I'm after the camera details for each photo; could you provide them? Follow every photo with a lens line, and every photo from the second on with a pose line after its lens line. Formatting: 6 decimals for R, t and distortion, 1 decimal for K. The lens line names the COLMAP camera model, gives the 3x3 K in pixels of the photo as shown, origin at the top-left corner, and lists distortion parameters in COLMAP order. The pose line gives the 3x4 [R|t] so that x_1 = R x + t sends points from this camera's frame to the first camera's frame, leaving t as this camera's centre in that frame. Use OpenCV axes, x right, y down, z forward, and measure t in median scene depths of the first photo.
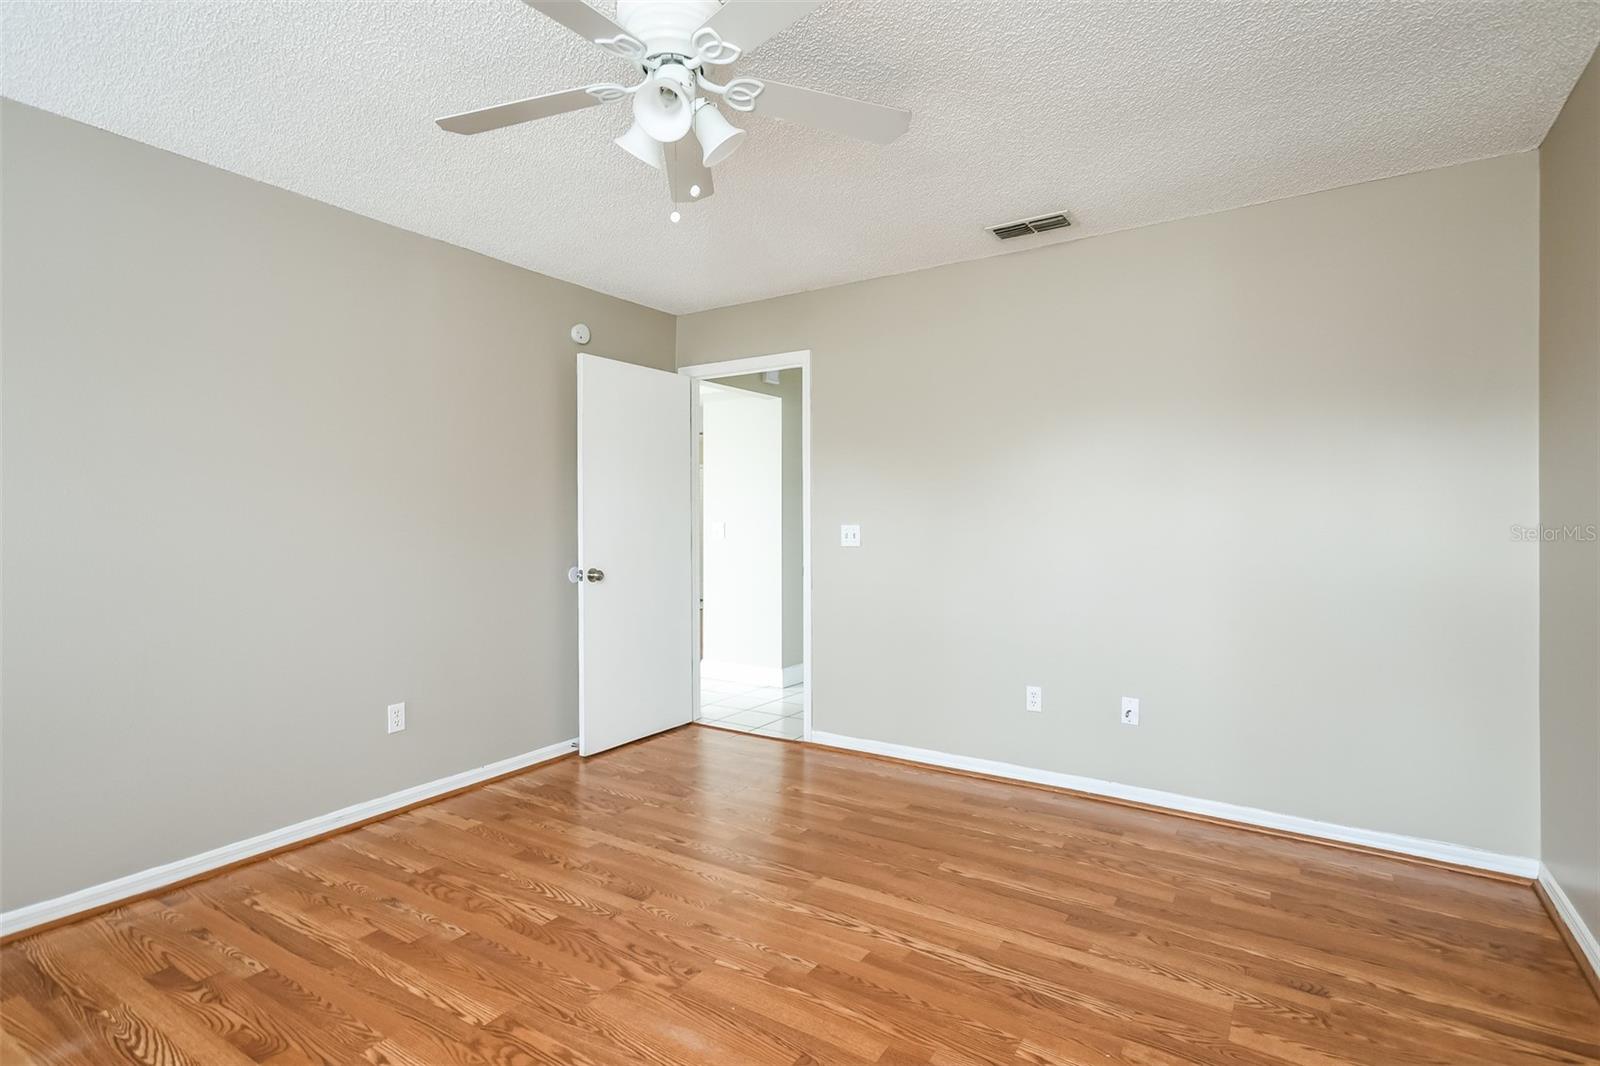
lens RADIAL K [[803.5, 0, 801.8], [0, 803.5, 525.4], [0, 0, 1]] dist [0.015843, -0.002238]
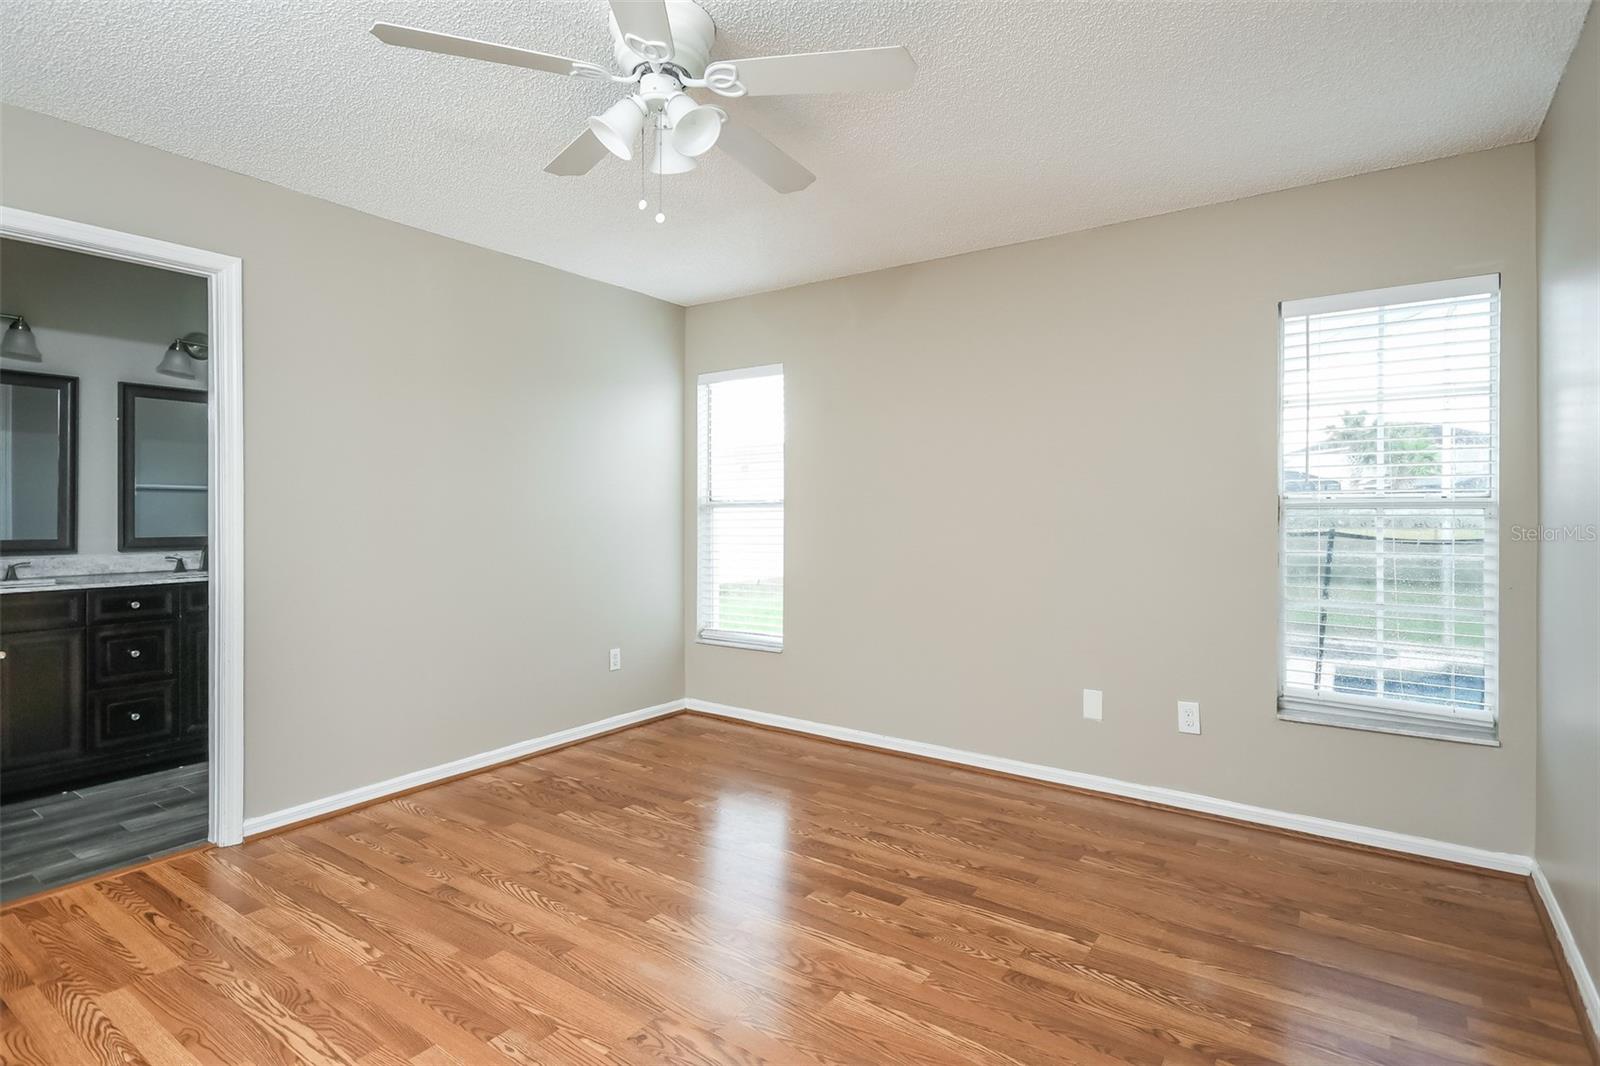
lens RADIAL K [[803.5, 0, 799.1], [0, 803.5, 523.8], [0, 0, 1]] dist [0.015843, -0.002238]
pose [[-0.999460, -0.002601, 0.032761, -0.348604], [-0.001710, 0.999629, 0.027185, -0.019513], [-0.032820, 0.027115, -0.999093, 1.919948]]
